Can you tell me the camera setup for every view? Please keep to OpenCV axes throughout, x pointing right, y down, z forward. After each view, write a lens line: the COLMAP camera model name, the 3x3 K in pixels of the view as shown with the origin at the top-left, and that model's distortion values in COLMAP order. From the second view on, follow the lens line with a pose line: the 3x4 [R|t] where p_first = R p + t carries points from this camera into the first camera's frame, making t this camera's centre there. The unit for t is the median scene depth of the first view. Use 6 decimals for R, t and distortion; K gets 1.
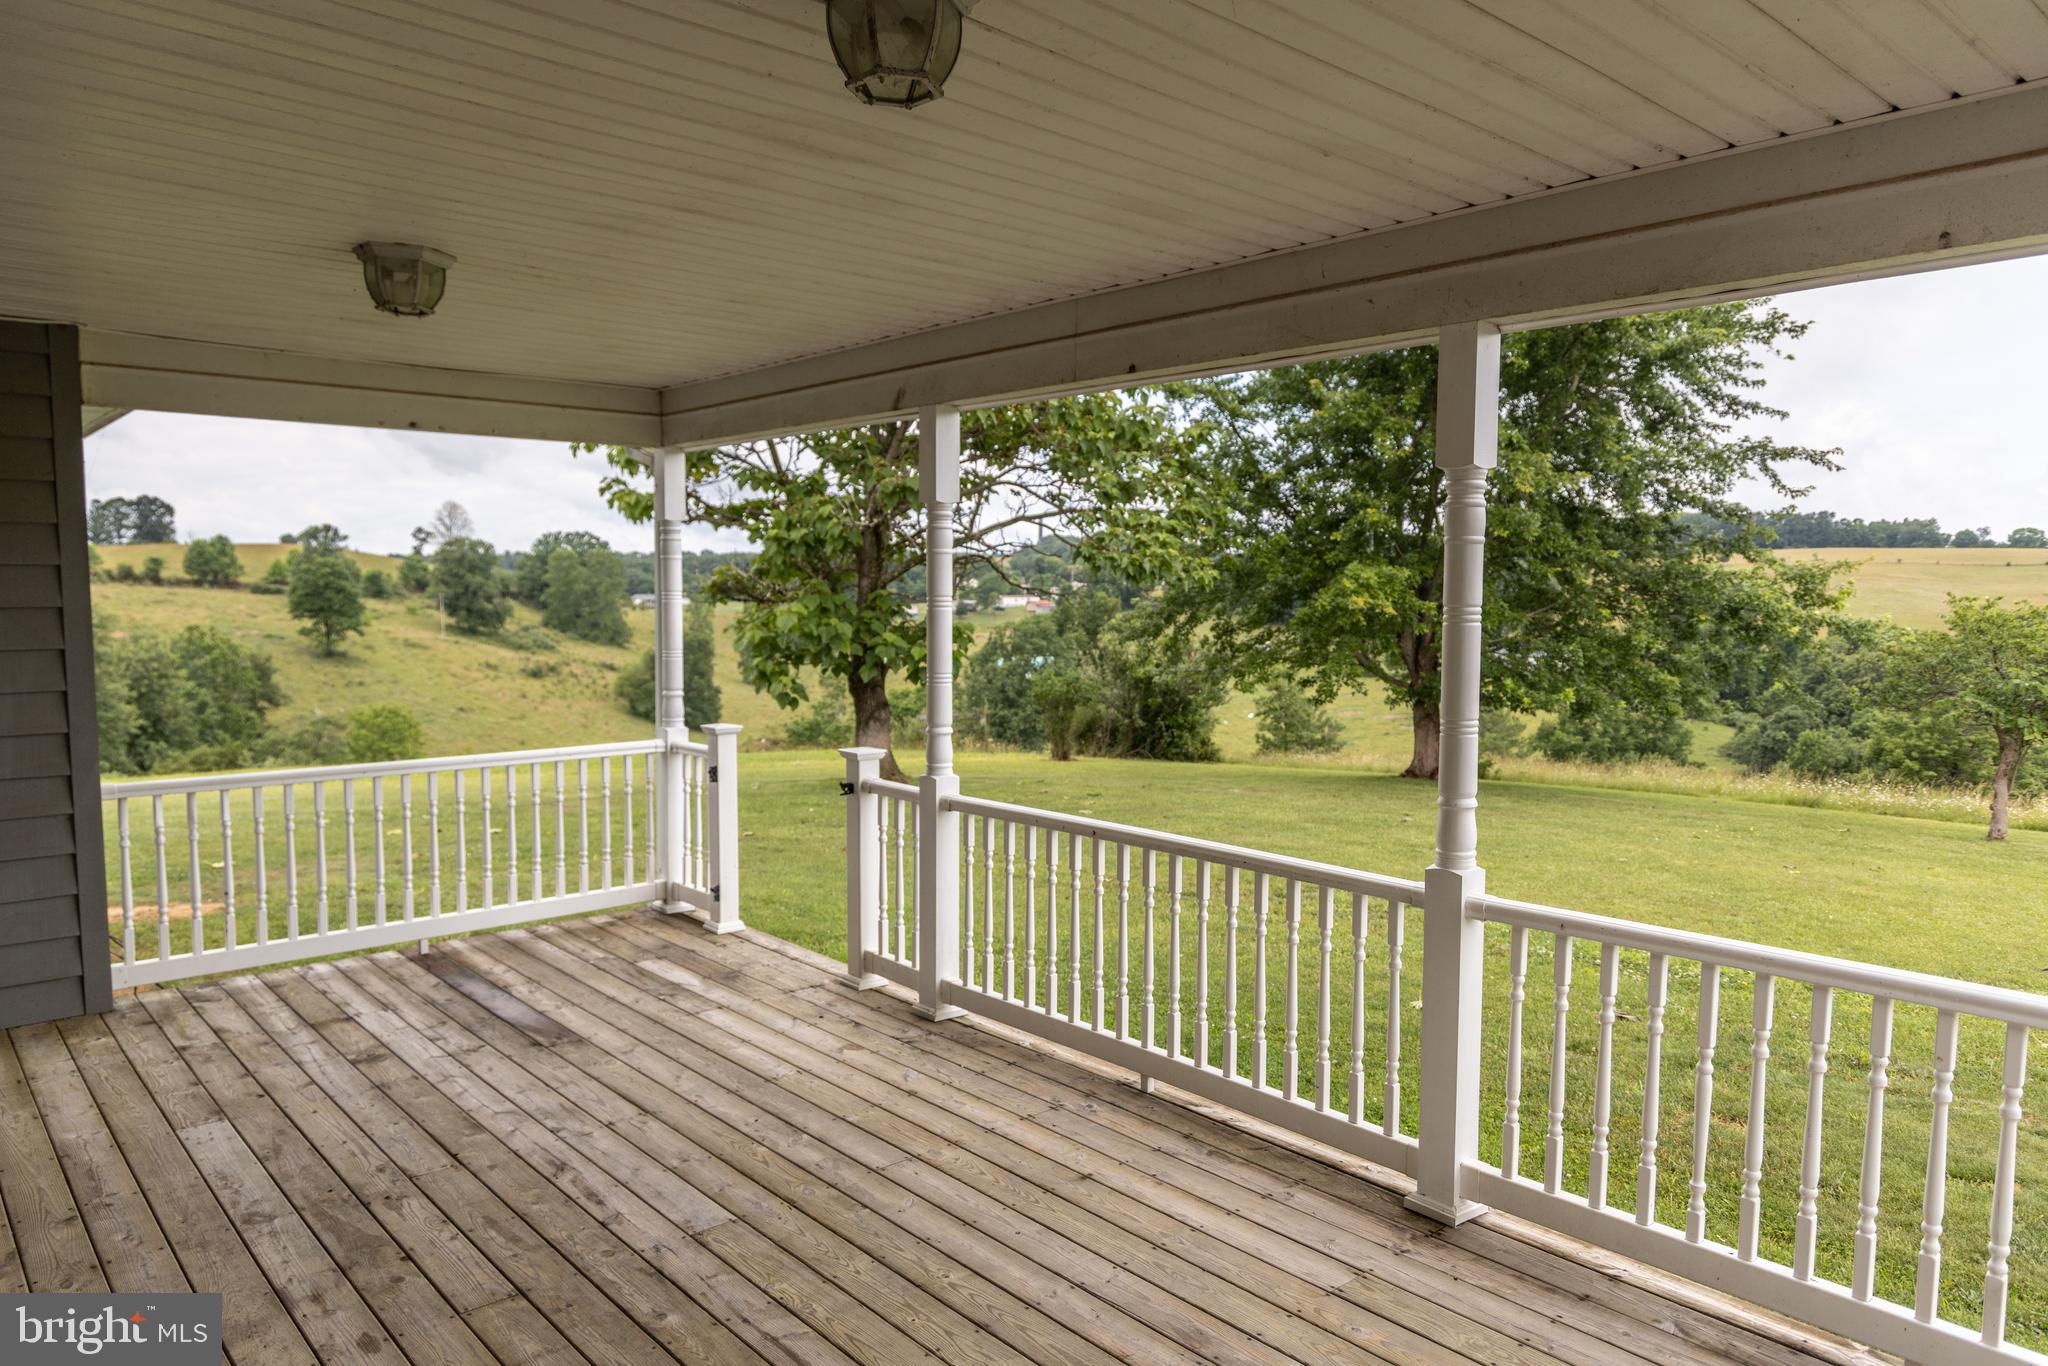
lens RADIAL K [[1361.8, 0, 1029.2], [0, 1361.8, 687.4], [0, 0, 1]] dist [-0.005662, 0.000282]
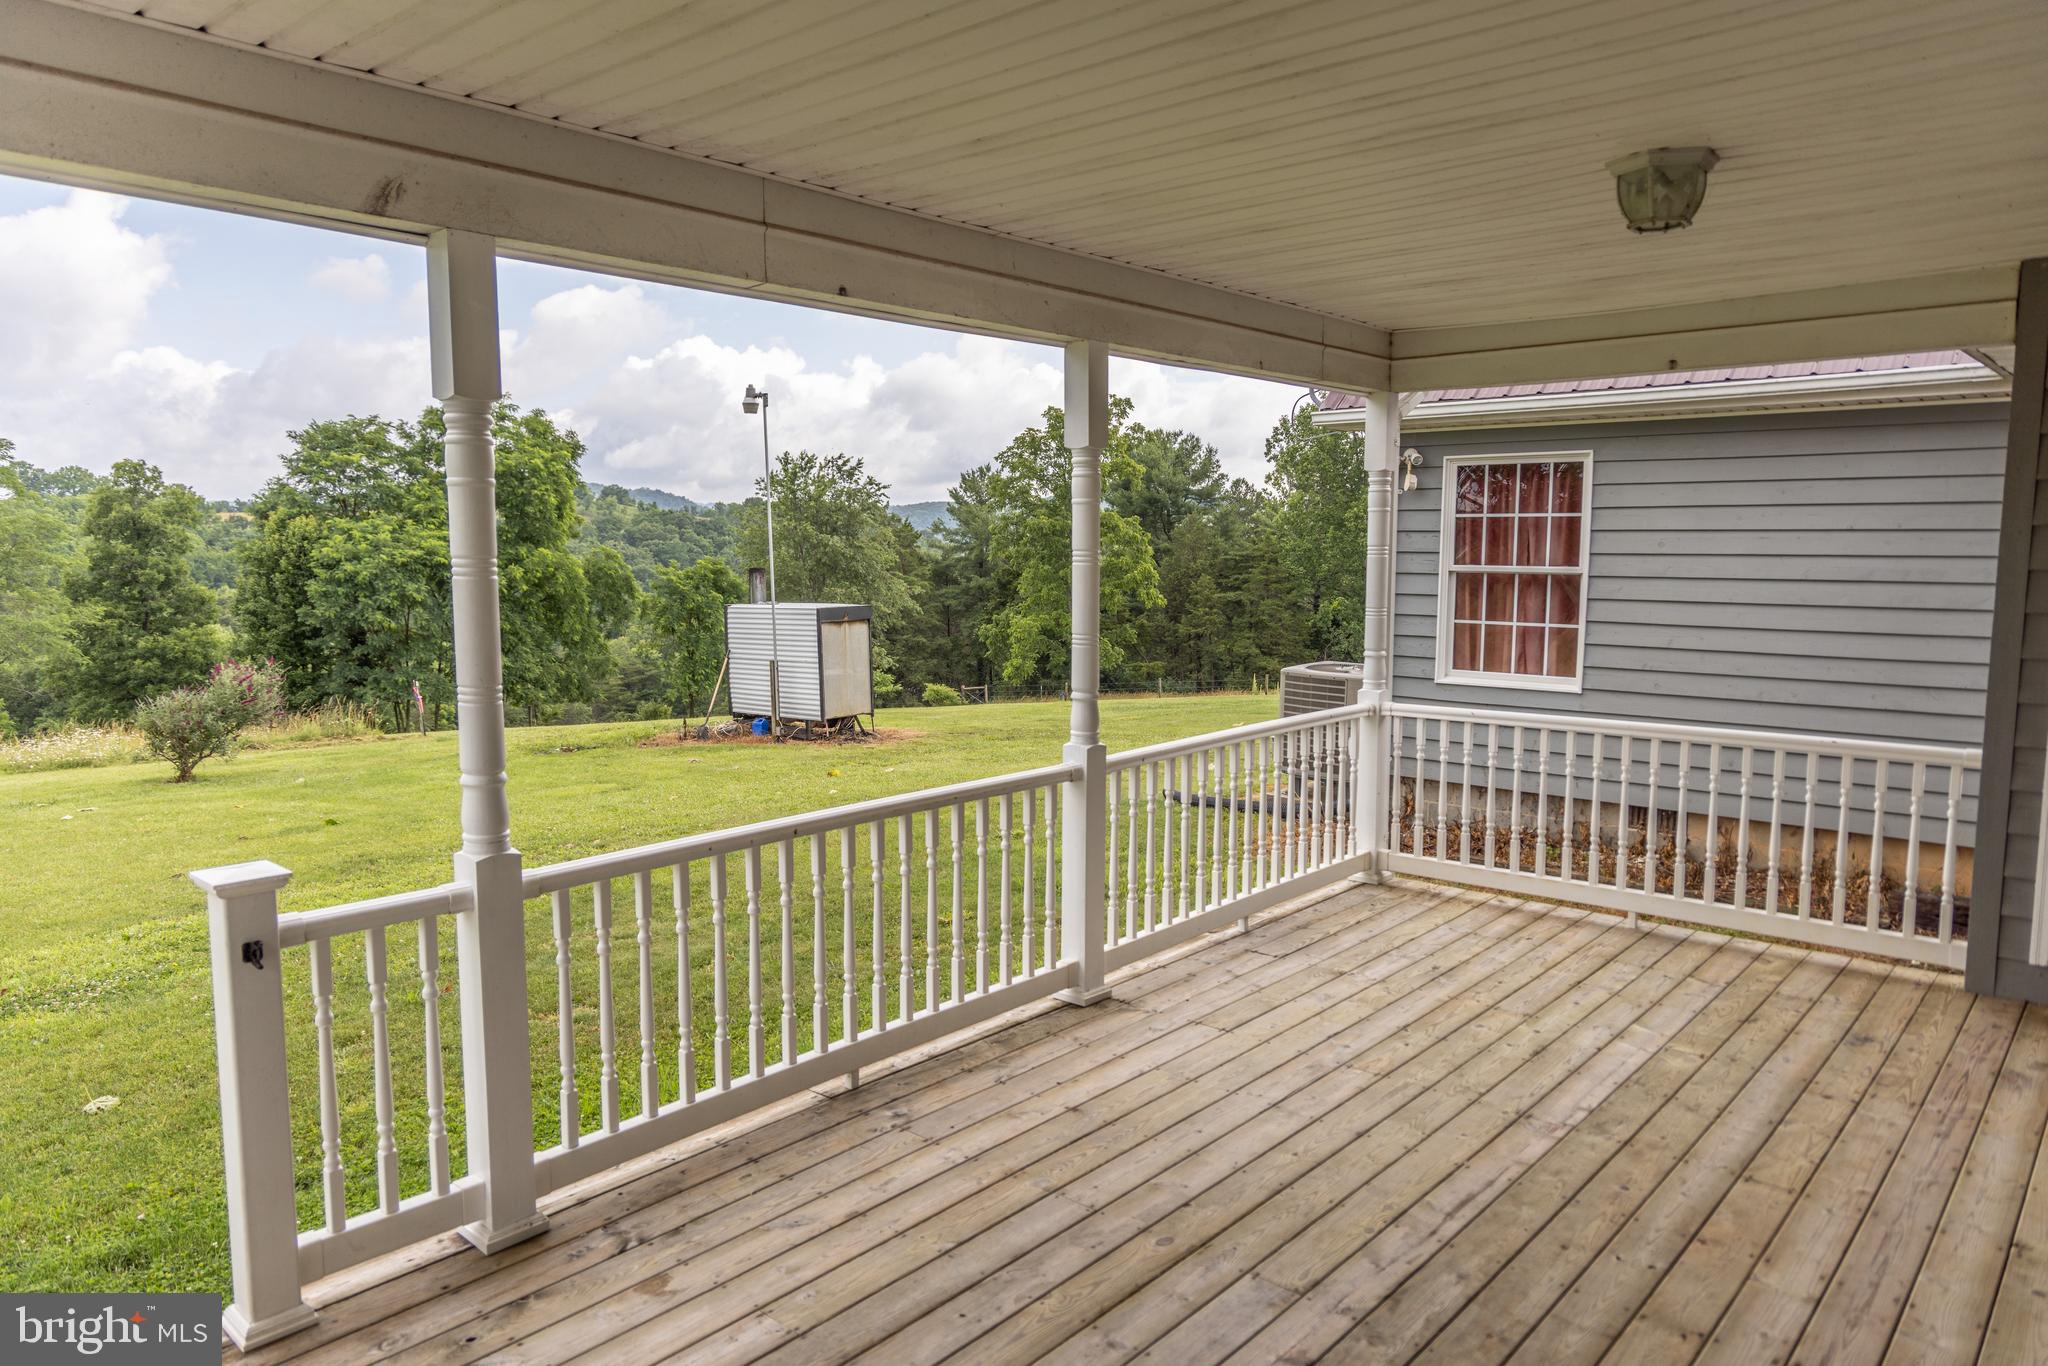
lens RADIAL K [[1361.8, 0, 1029.7], [0, 1361.8, 670.7], [0, 0, 1]] dist [-0.005662, 0.000282]
pose [[-0.122082, -0.110204, 0.986383, -0.949839], [0.073212, 0.990109, 0.119681, -0.100462], [-0.989816, 0.086826, -0.112807, 1.126709]]
